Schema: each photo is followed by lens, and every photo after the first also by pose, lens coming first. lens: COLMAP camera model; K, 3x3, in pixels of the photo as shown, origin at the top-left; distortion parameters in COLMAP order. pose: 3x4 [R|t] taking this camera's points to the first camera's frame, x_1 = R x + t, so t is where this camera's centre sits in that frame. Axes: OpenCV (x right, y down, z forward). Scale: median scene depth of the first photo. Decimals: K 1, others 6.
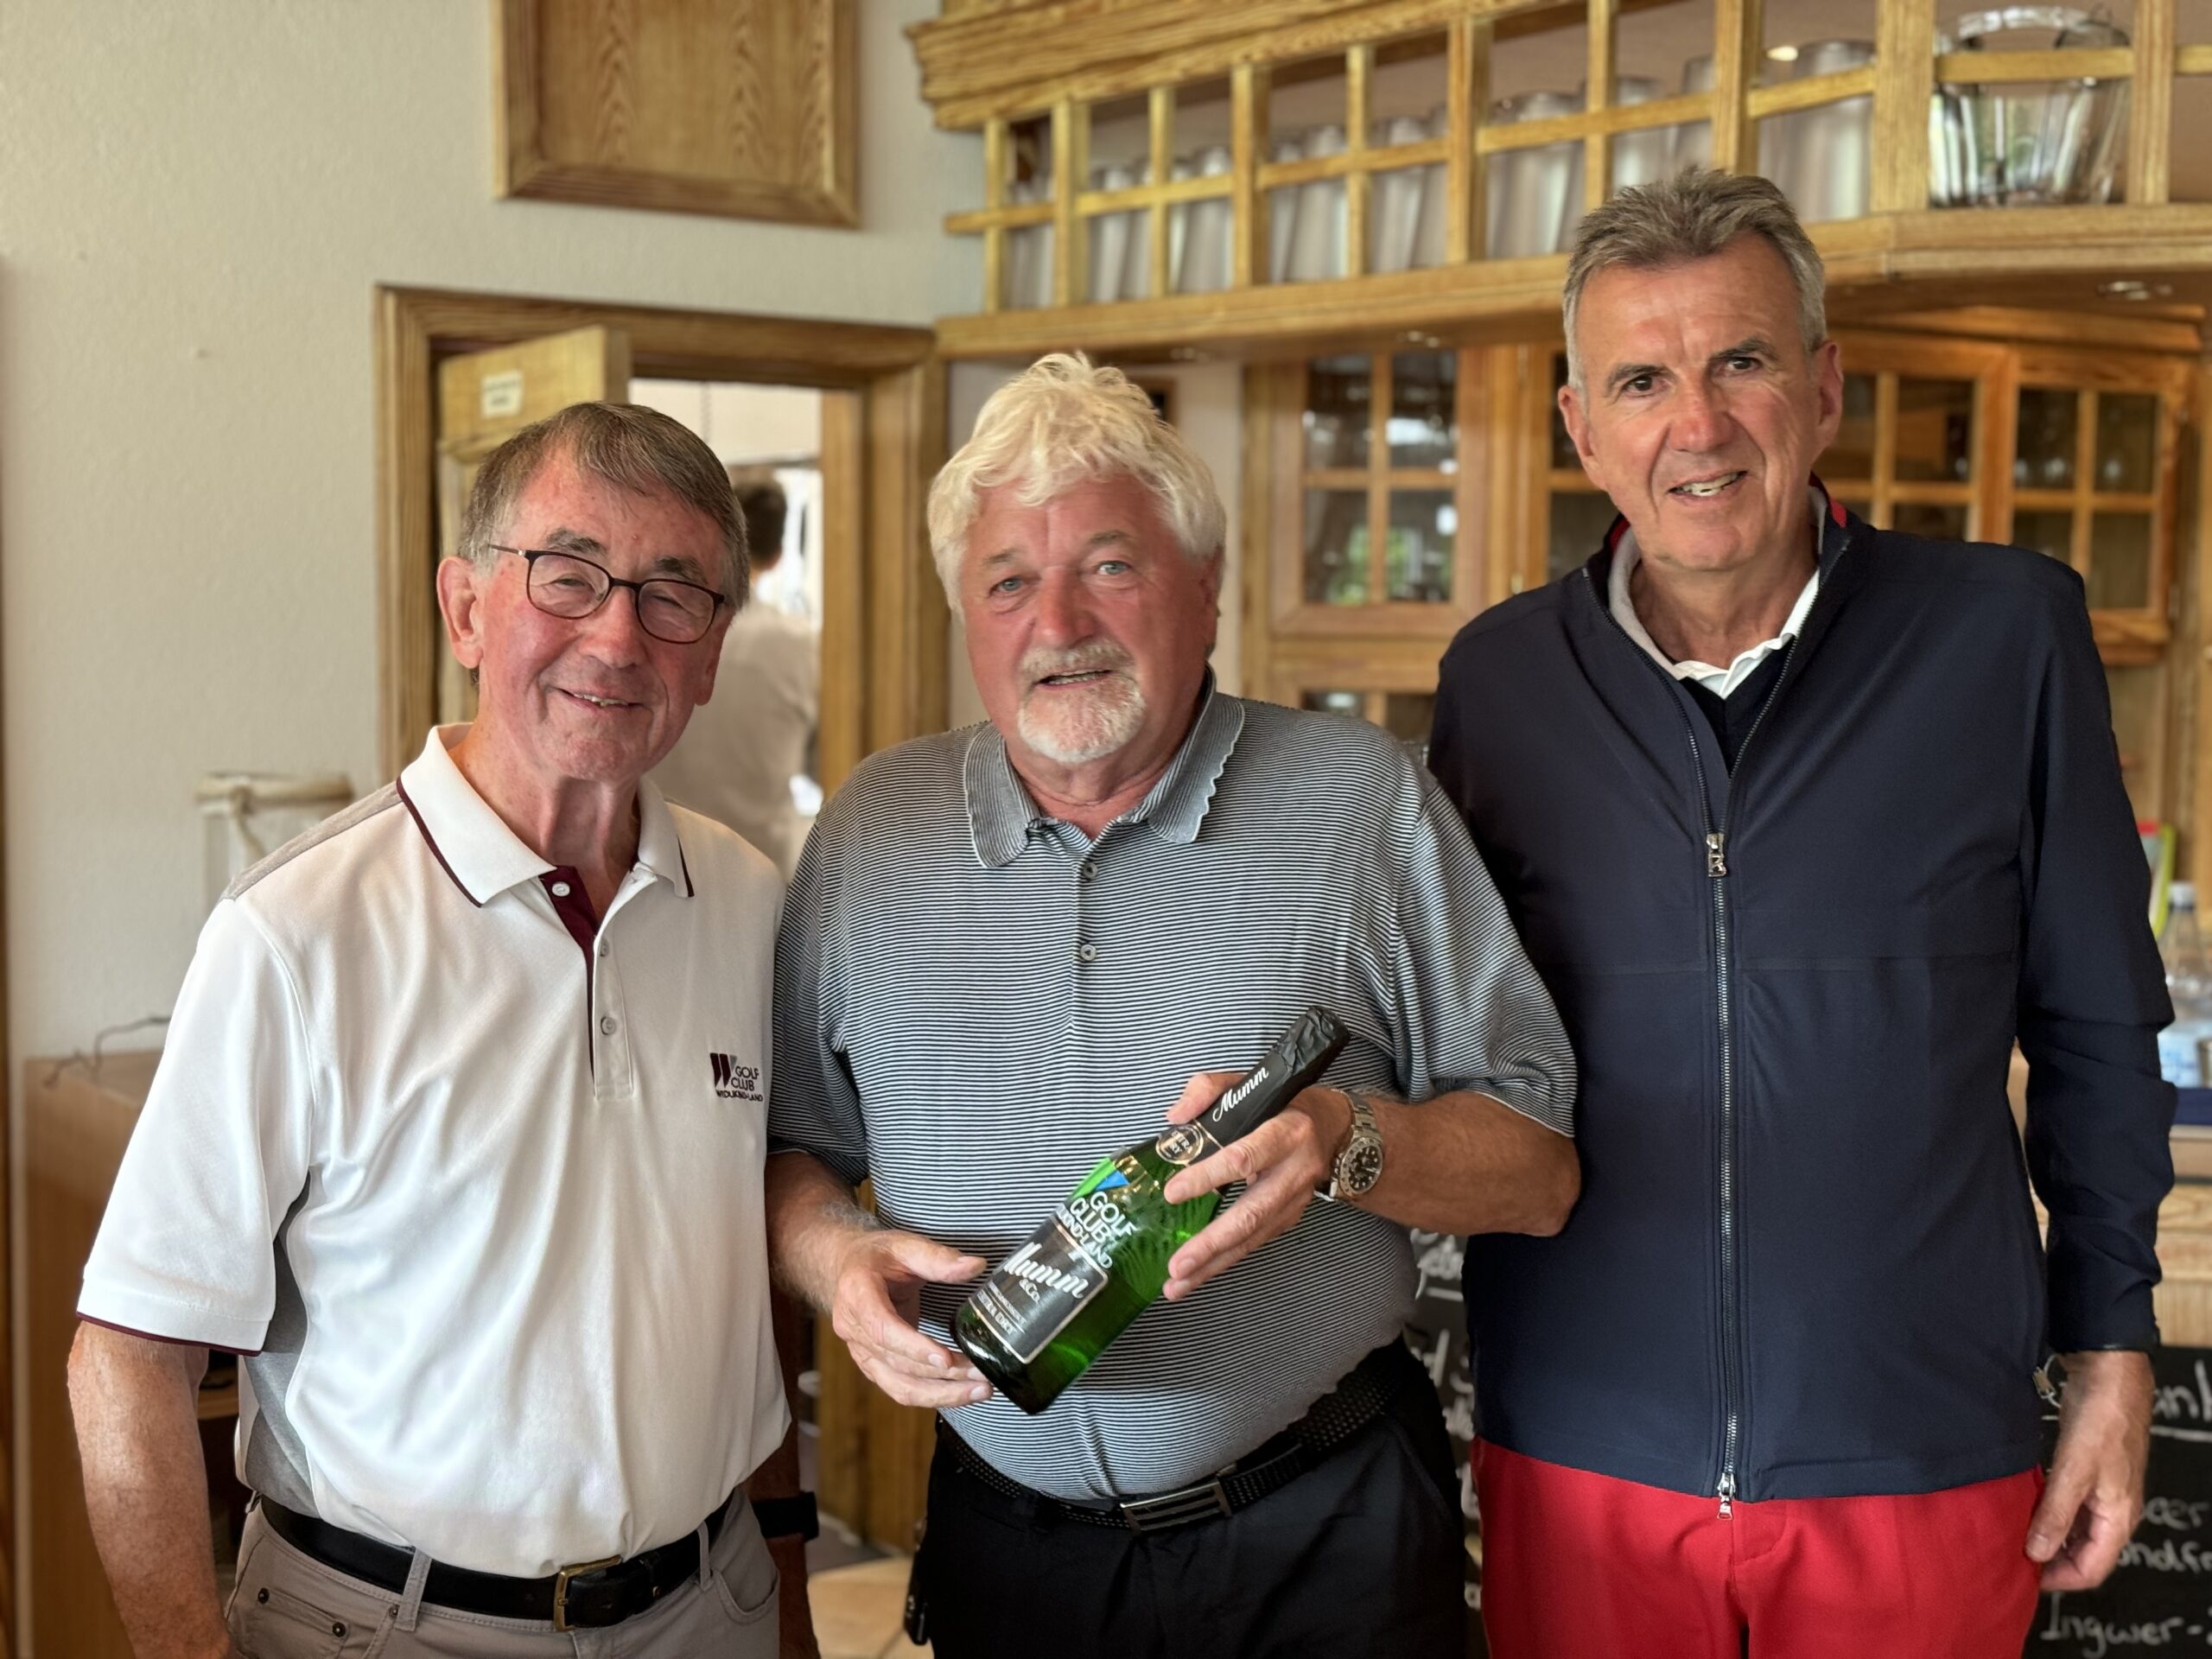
lens RADIAL K [[3073.8, 0, 1094.6], [0, 3073.8, 857.4], [0, 0, 1]] dist [0.112265, 0.000000]
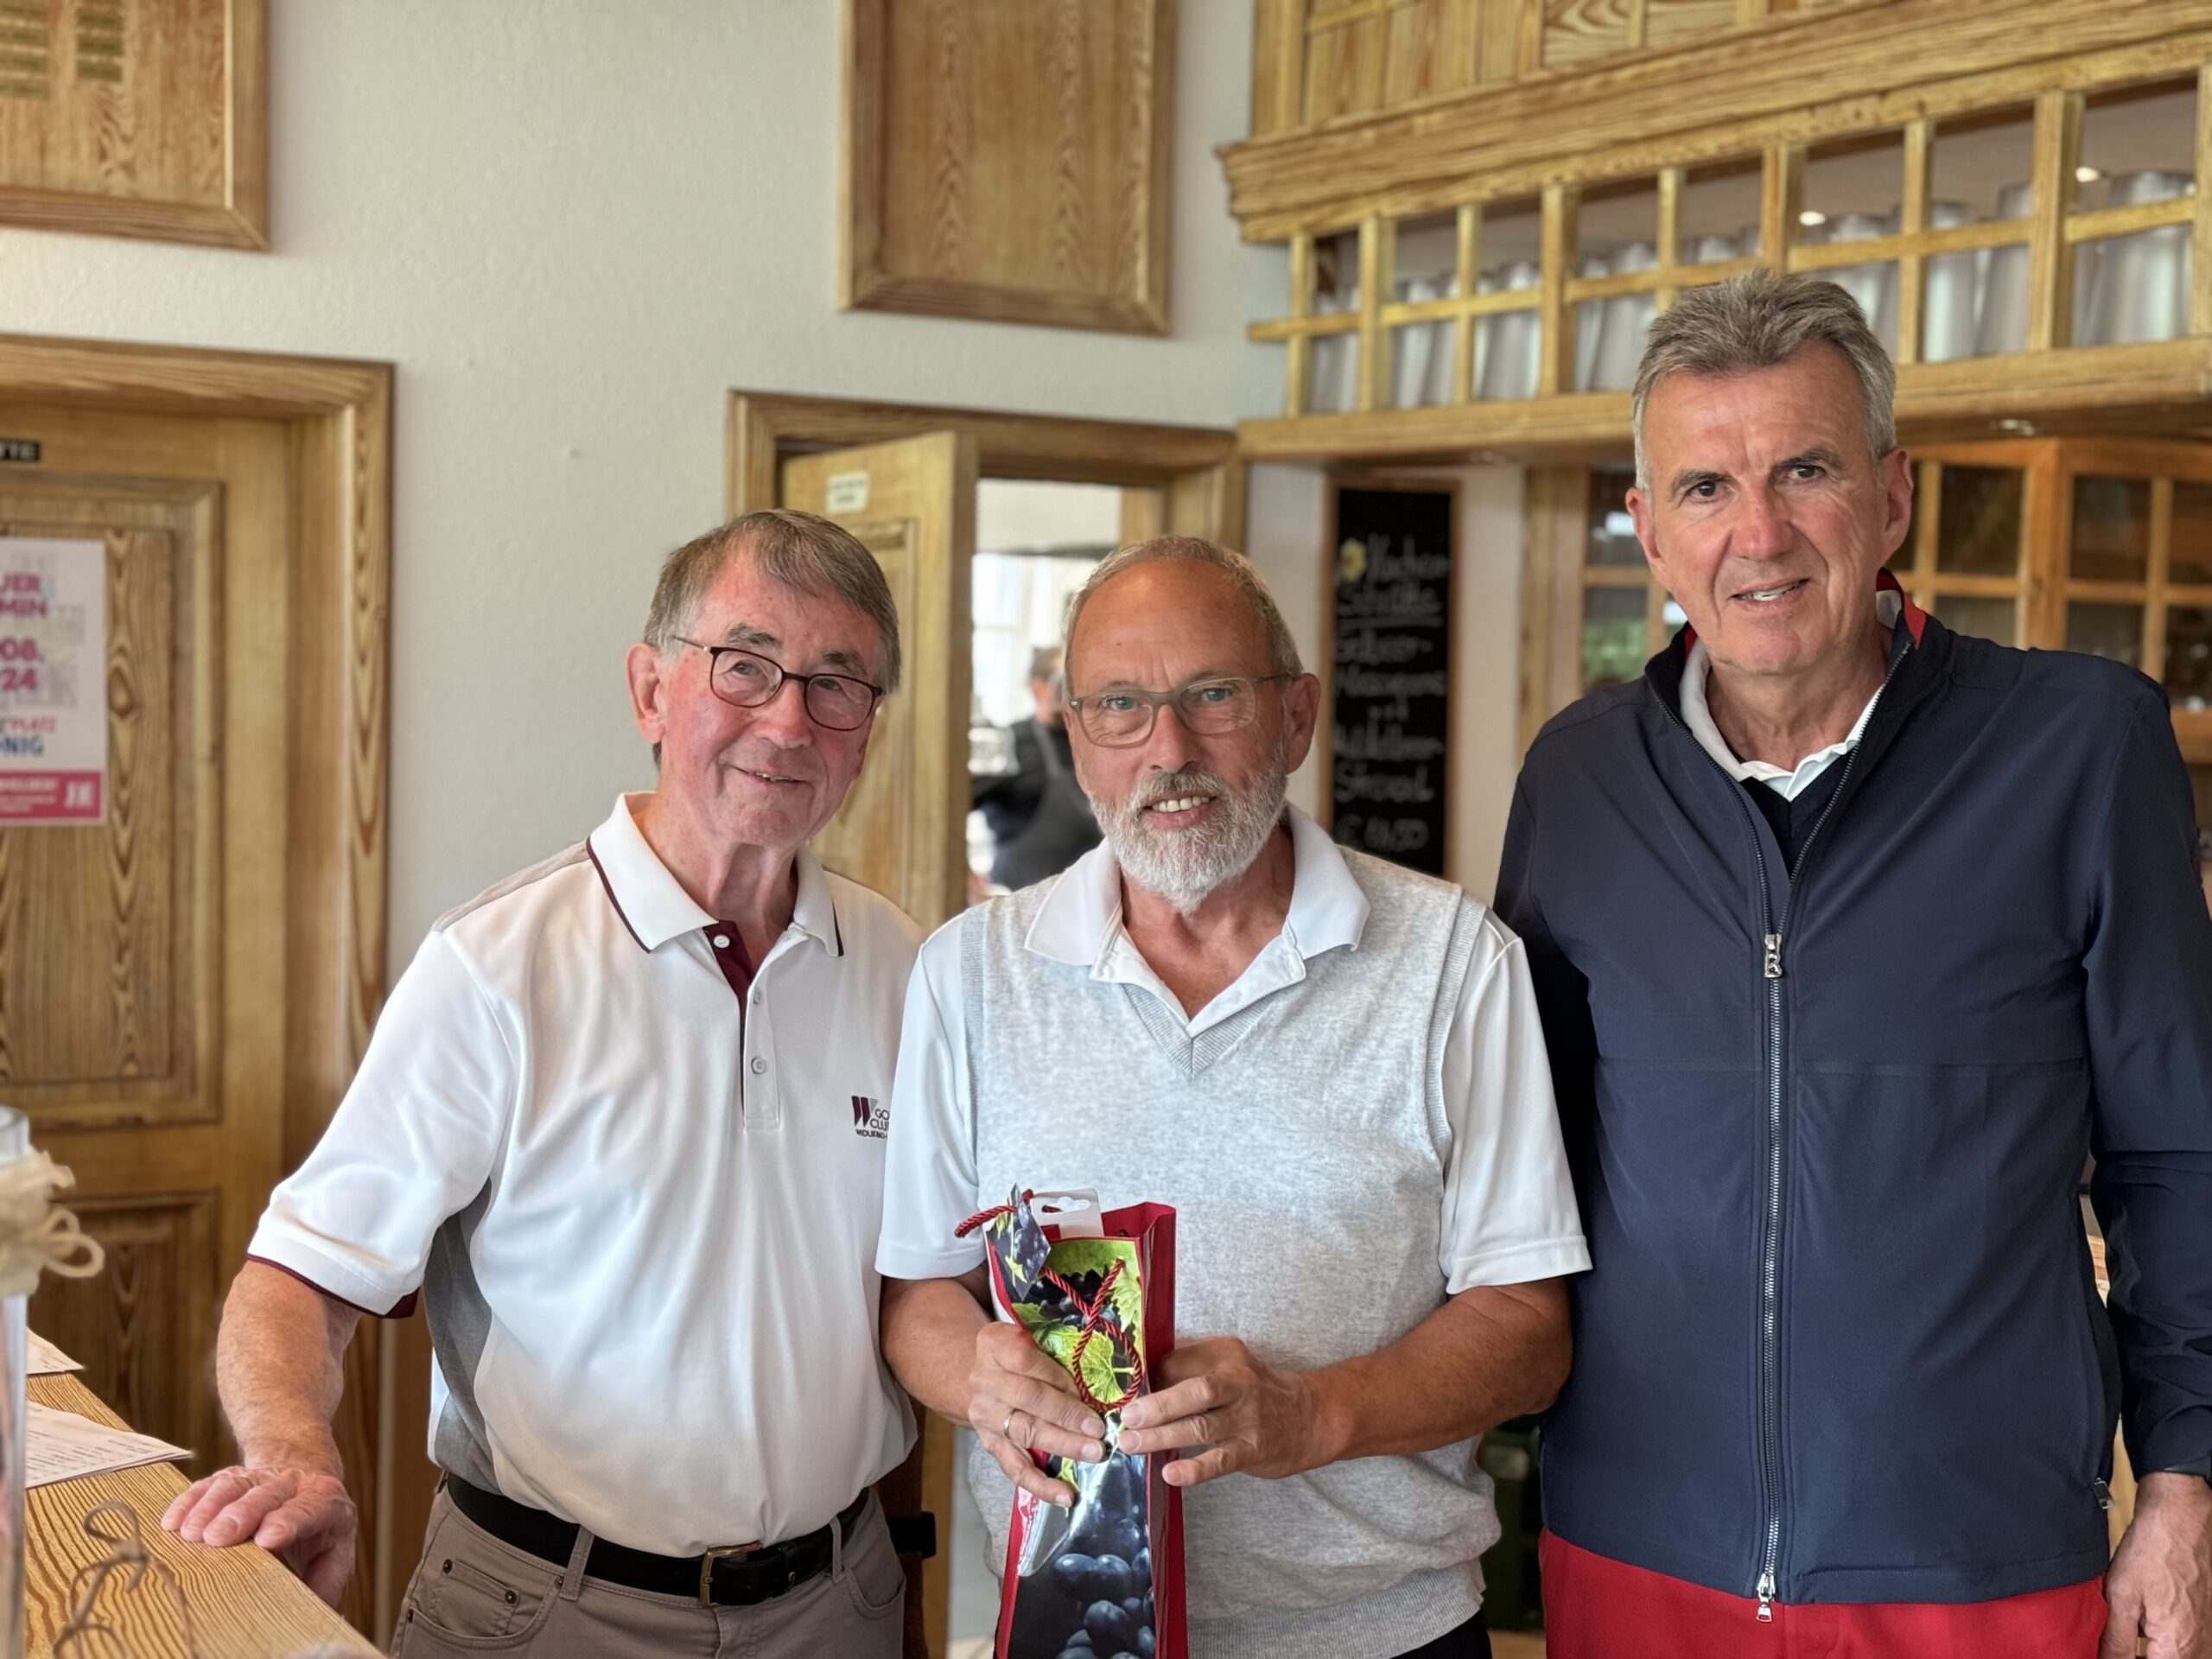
lens RADIAL K [[3073.8, 0, 1069.1], [0, 3073.8, 861.7], [0, 0, 1]] dist [0.112265, 0.000000]
pose [[0.997606, 0.017715, -0.066848, -0.039326], [-0.019432, 0.999495, -0.025131, 0.003225], [0.066369, 0.026370, 0.997447, -0.052005]]
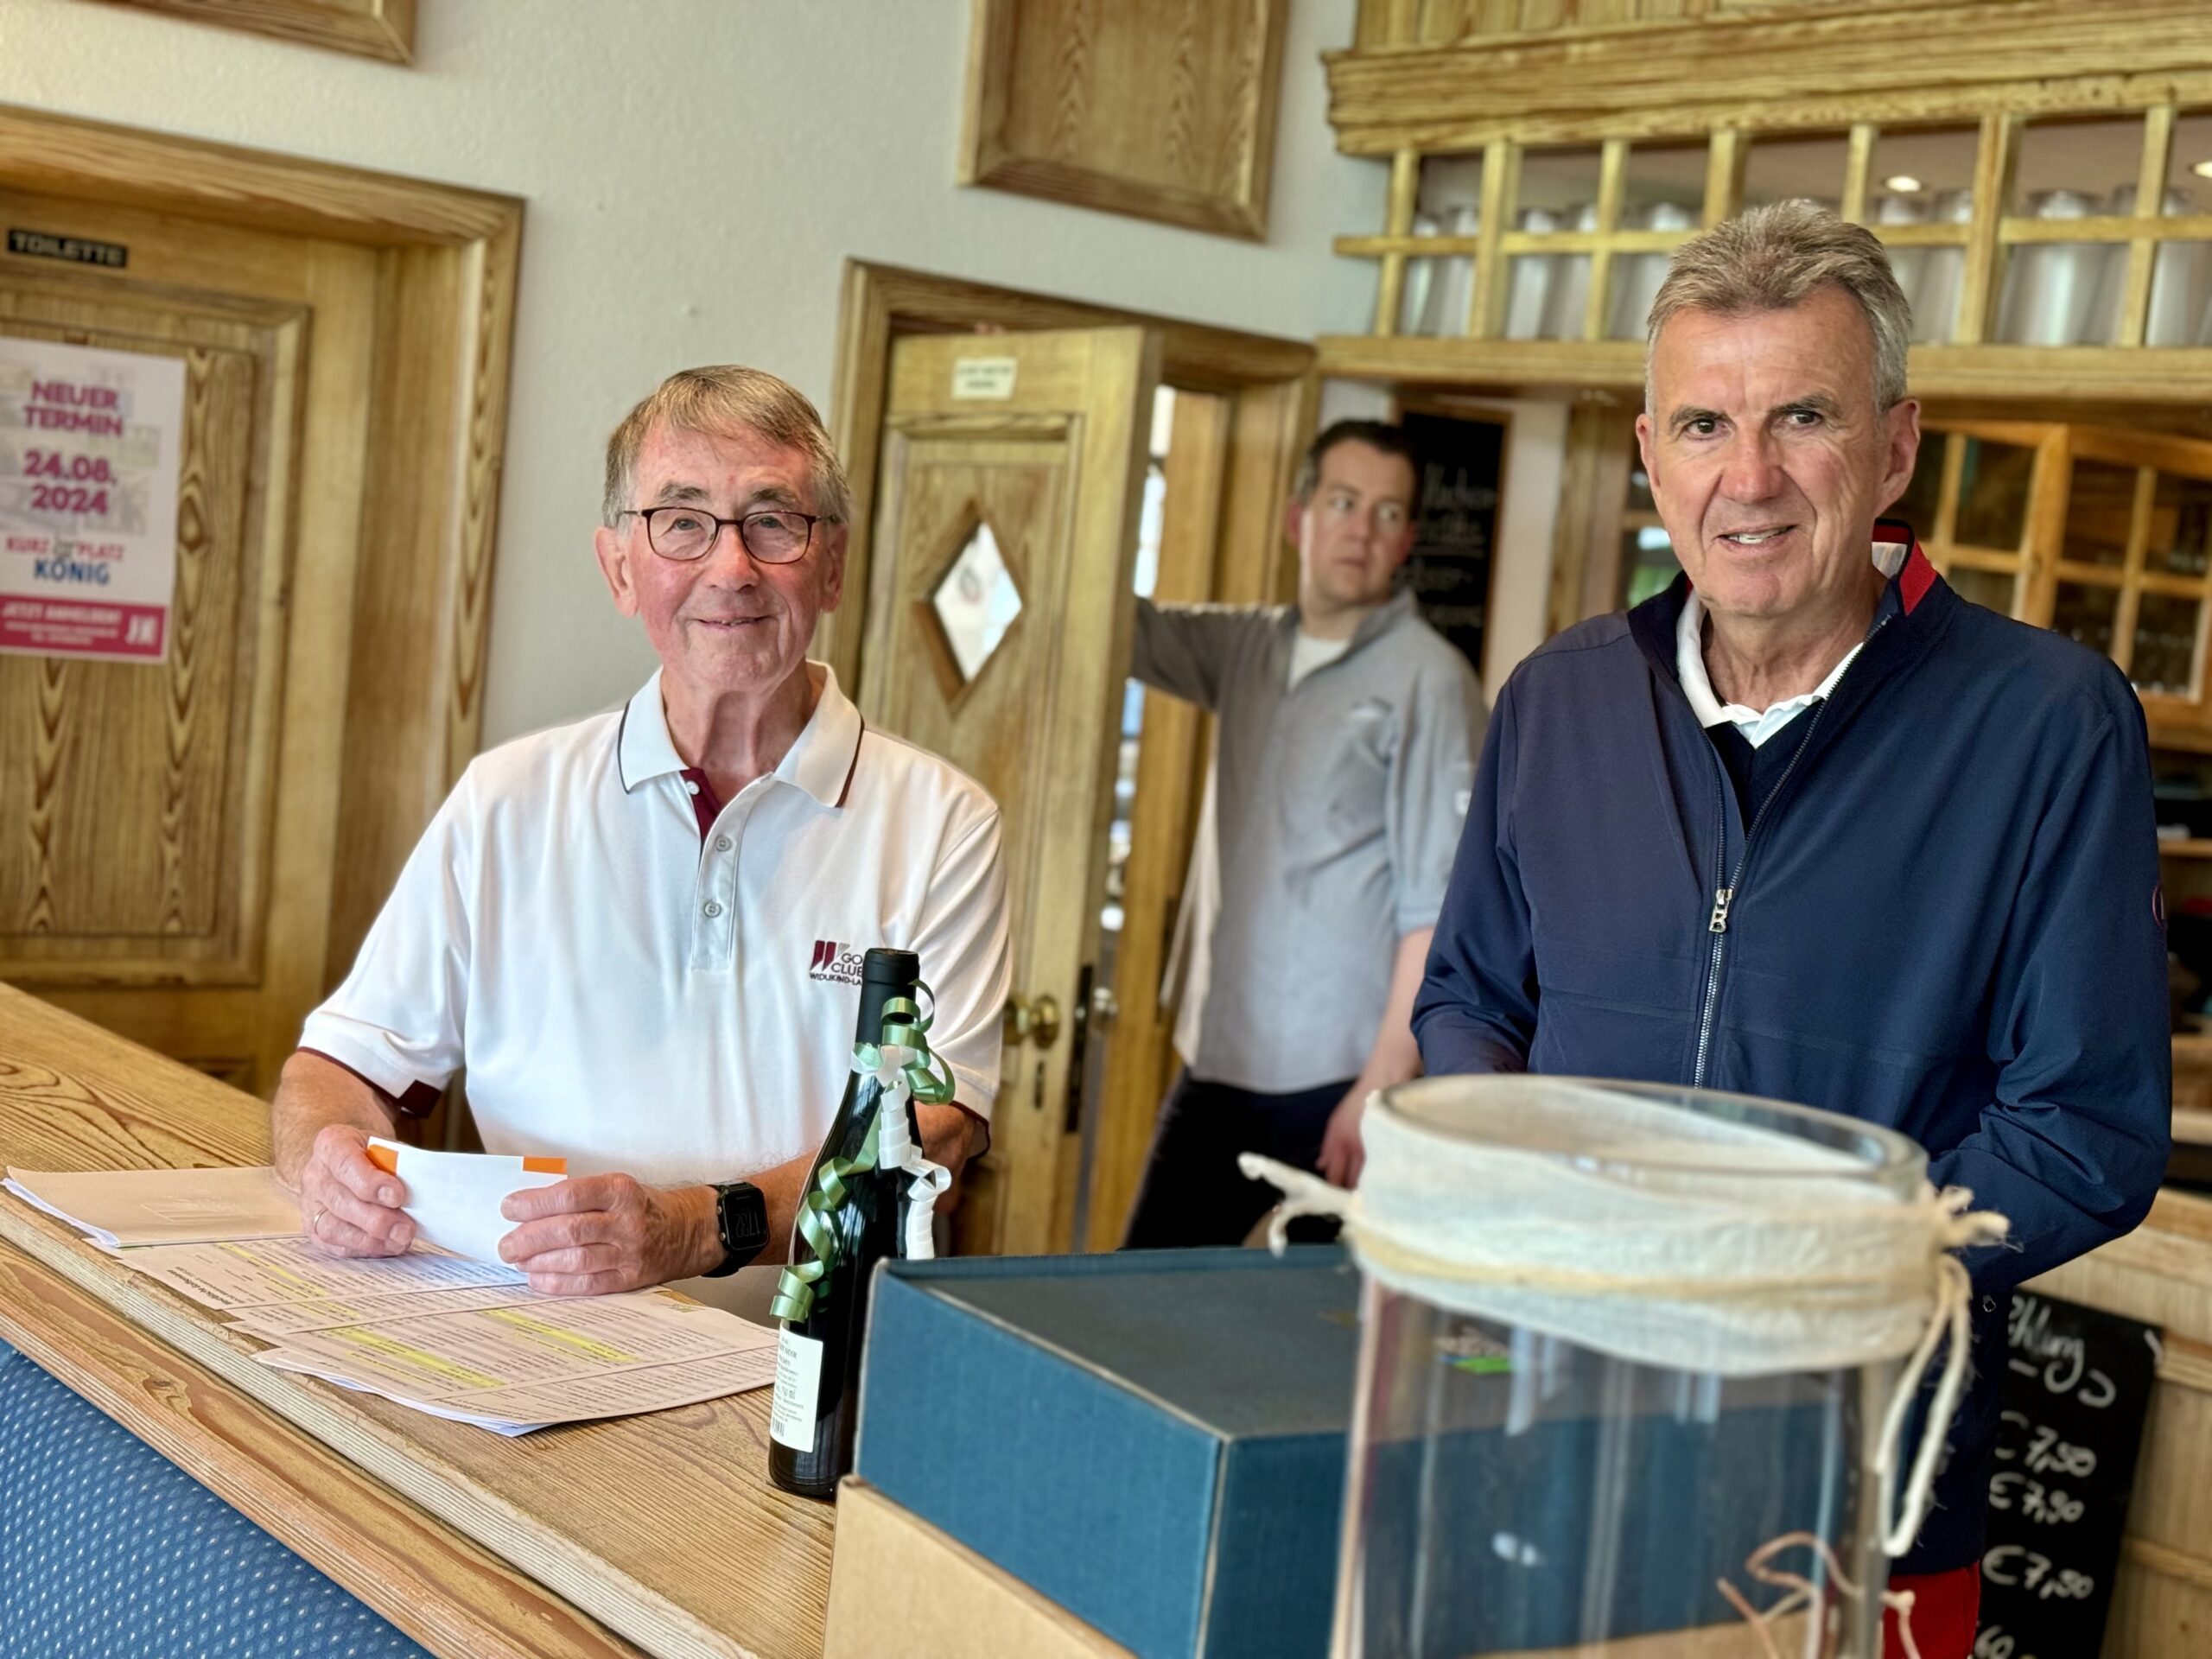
lens RADIAL K [[3073.8, 0, 1088.3], [0, 3073.8, 854.0], [0, 0, 1]] dist [0.112265, 0.000000]
pose [[0.993386, 0.085609, 0.076522, -0.210526], [-0.085962, 0.996298, 0.001326, 0.003969], [-0.076126, -0.007895, 0.997067, -0.027671]]
